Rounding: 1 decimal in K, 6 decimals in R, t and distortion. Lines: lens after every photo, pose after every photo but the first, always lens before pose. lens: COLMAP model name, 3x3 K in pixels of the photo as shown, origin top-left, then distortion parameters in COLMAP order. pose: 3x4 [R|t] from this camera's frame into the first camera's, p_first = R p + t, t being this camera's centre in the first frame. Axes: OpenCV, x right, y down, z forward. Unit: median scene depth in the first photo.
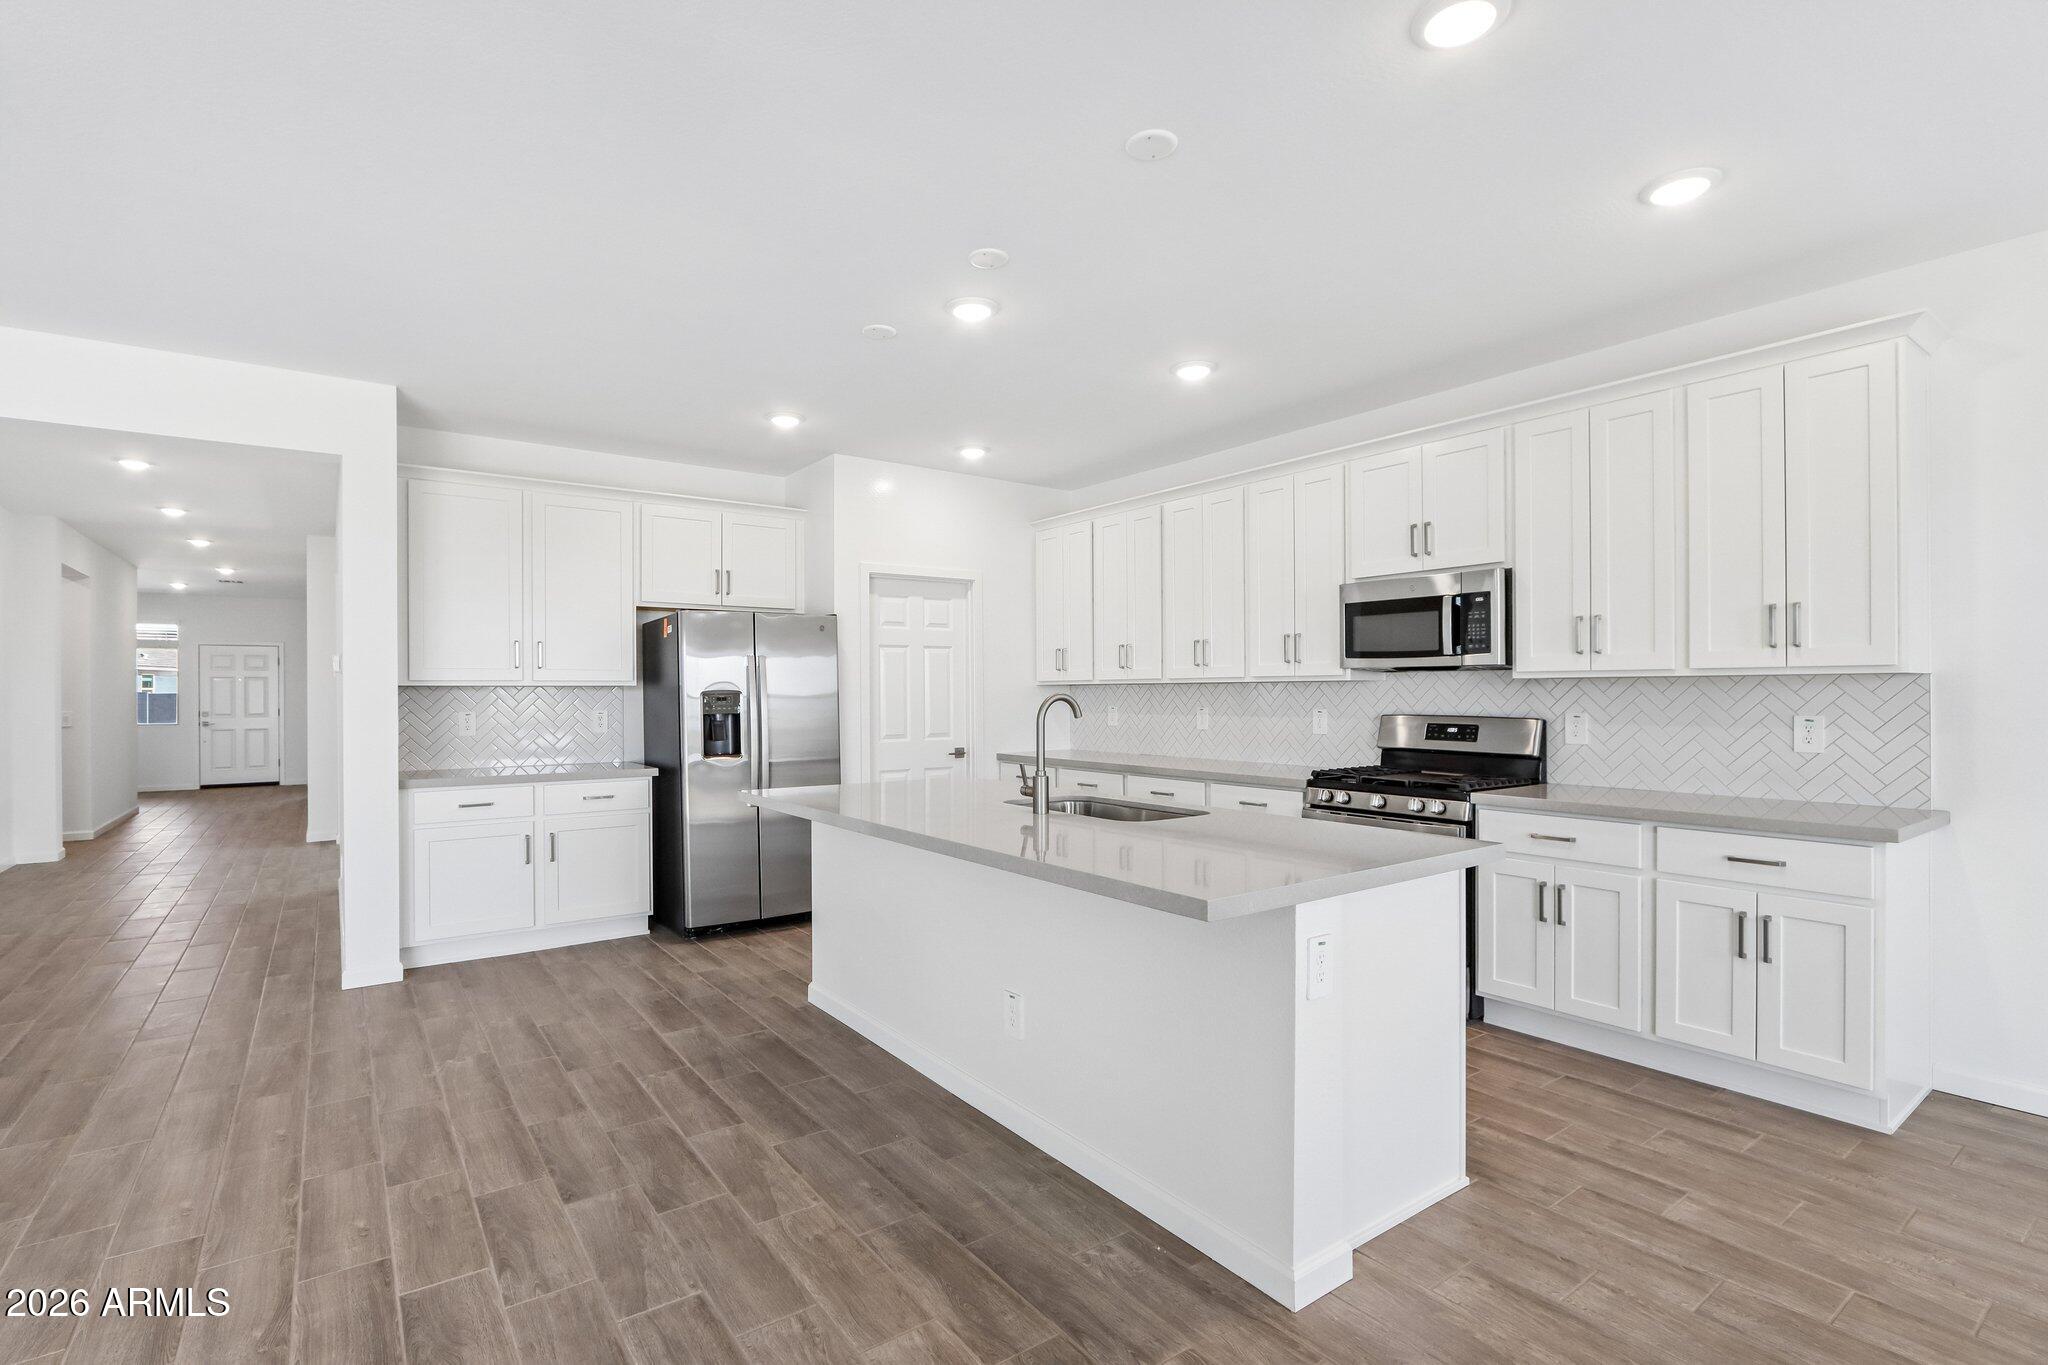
lens RADIAL K [[945.9, 0, 993.3], [0, 945.9, 690.8], [0, 0, 1]] dist [-0.012632, -0.000440]
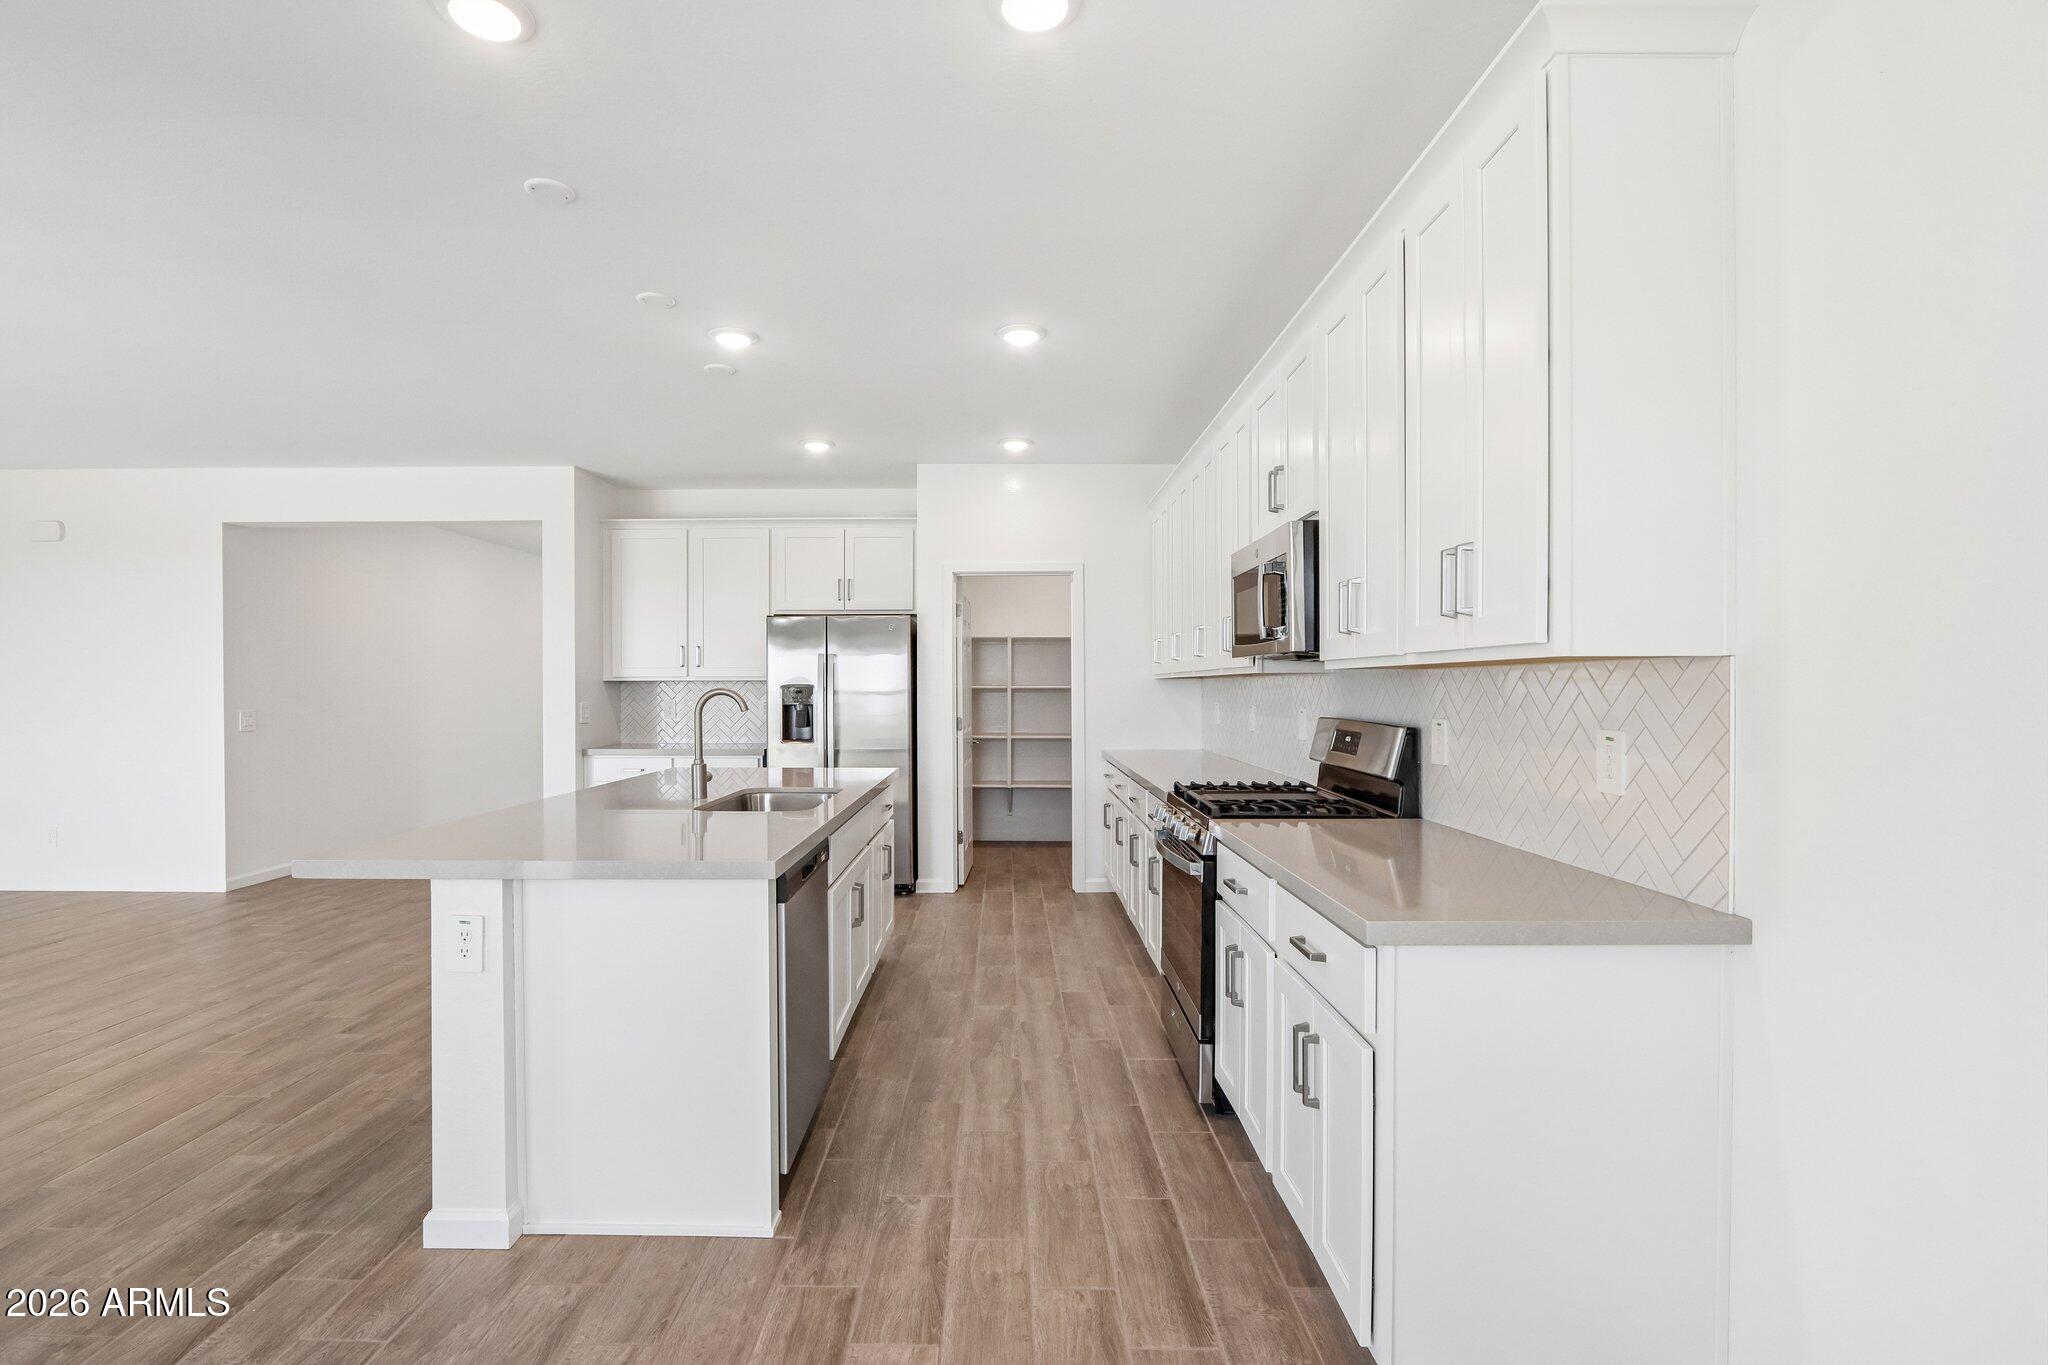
lens RADIAL K [[945.9, 0, 993.3], [0, 945.9, 690.8], [0, 0, 1]] dist [-0.012632, -0.000440]
pose [[0.810647, 0.004866, -0.585516, 0.691052], [-0.000497, 0.999971, 0.007623, -0.001848], [0.585536, -0.005889, 0.810625, 0.229517]]
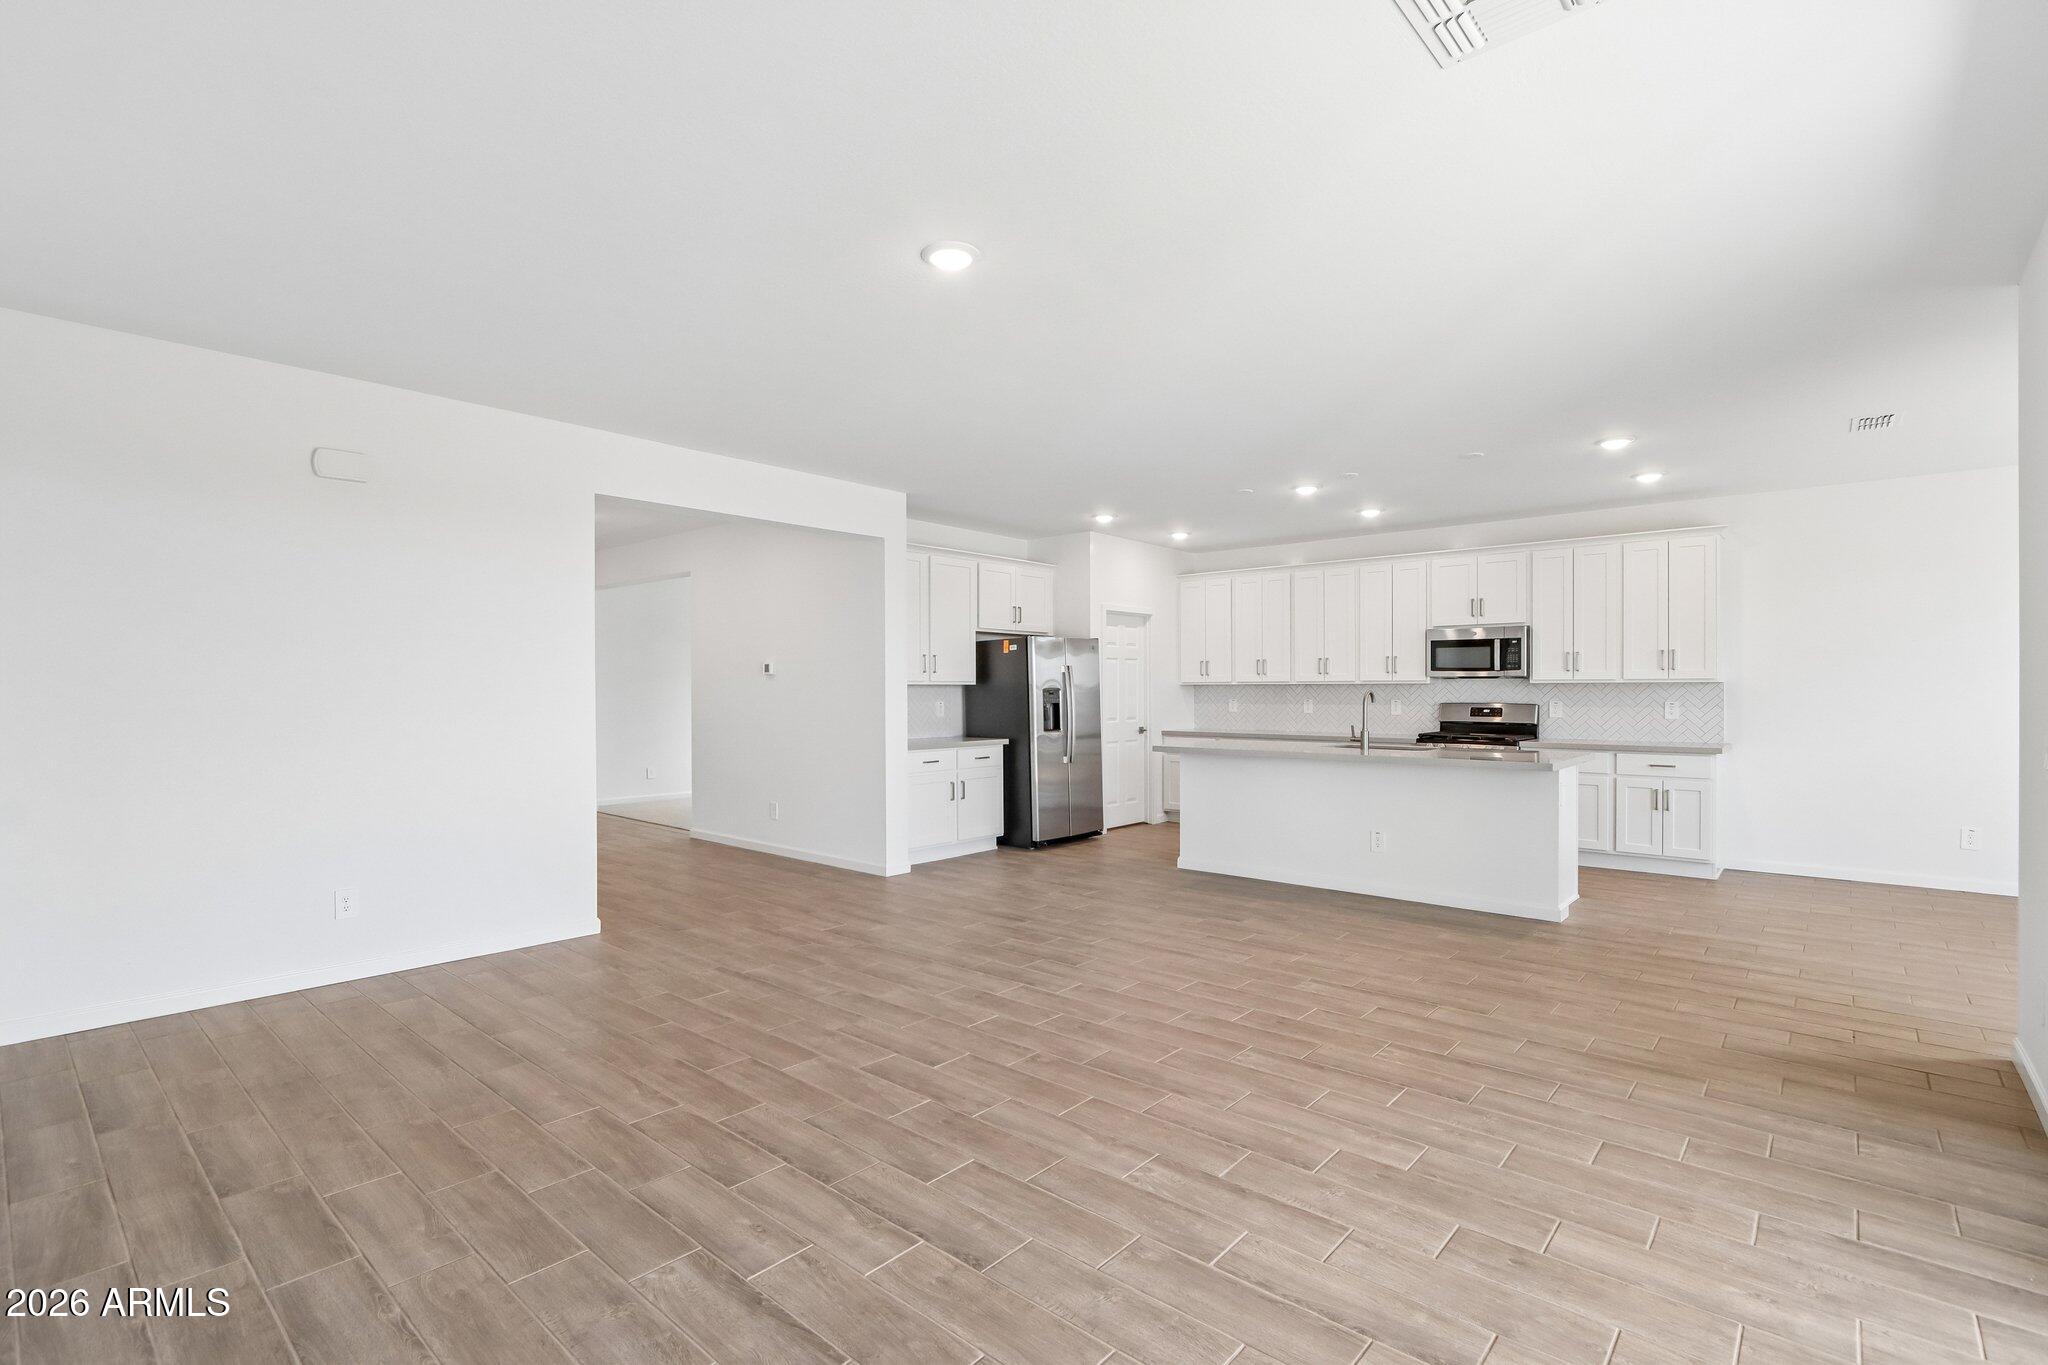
lens RADIAL K [[945.9, 0, 993.3], [0, 945.9, 690.8], [0, 0, 1]] dist [-0.012632, -0.000440]
pose [[0.976593, 0.002341, 0.215082, -0.834608], [-0.002940, 0.999993, 0.002468, 0.000852], [-0.215075, -0.003042, 0.976593, -0.574980]]
